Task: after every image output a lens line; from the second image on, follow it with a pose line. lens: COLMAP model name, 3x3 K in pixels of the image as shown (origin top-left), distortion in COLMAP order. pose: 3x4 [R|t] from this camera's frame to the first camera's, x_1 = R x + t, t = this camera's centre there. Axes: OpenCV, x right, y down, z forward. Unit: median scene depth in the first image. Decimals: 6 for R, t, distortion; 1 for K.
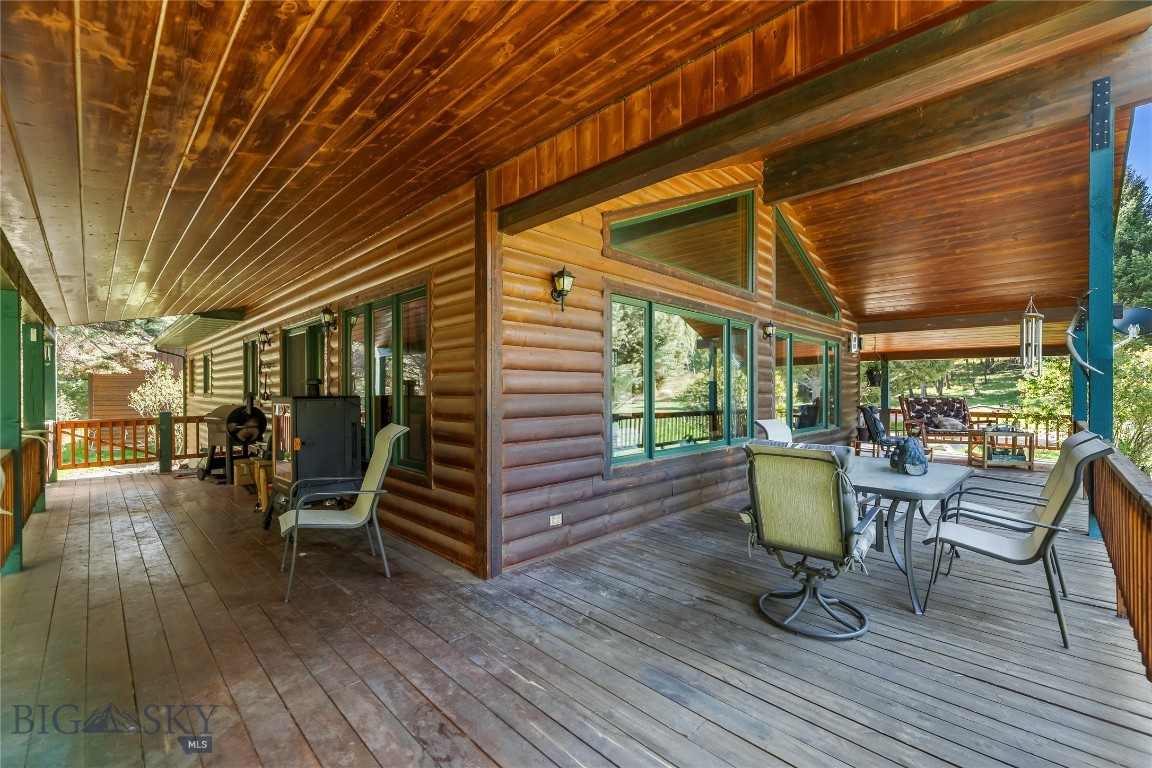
lens RADIAL K [[480.0, 0, 583.8], [0, 480.0, 401.8], [0, 0, 1]] dist [0.000589, 0.000030]
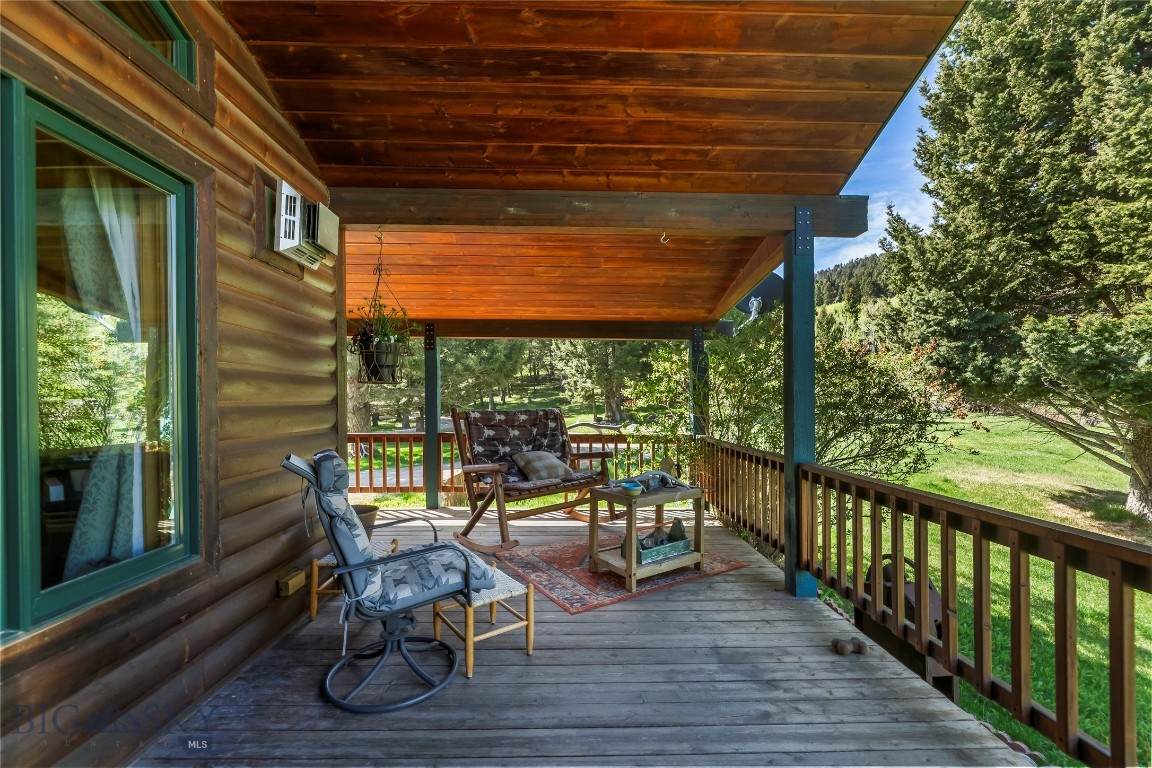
lens RADIAL K [[480.0, 0, 583.8], [0, 480.0, 401.8], [0, 0, 1]] dist [0.000589, 0.000030]
pose [[0.691563, -0.005484, 0.722295, 0.429852], [0.018784, 0.999770, -0.010394, -0.011103], [-0.722072, 0.020756, 0.691507, 0.618329]]
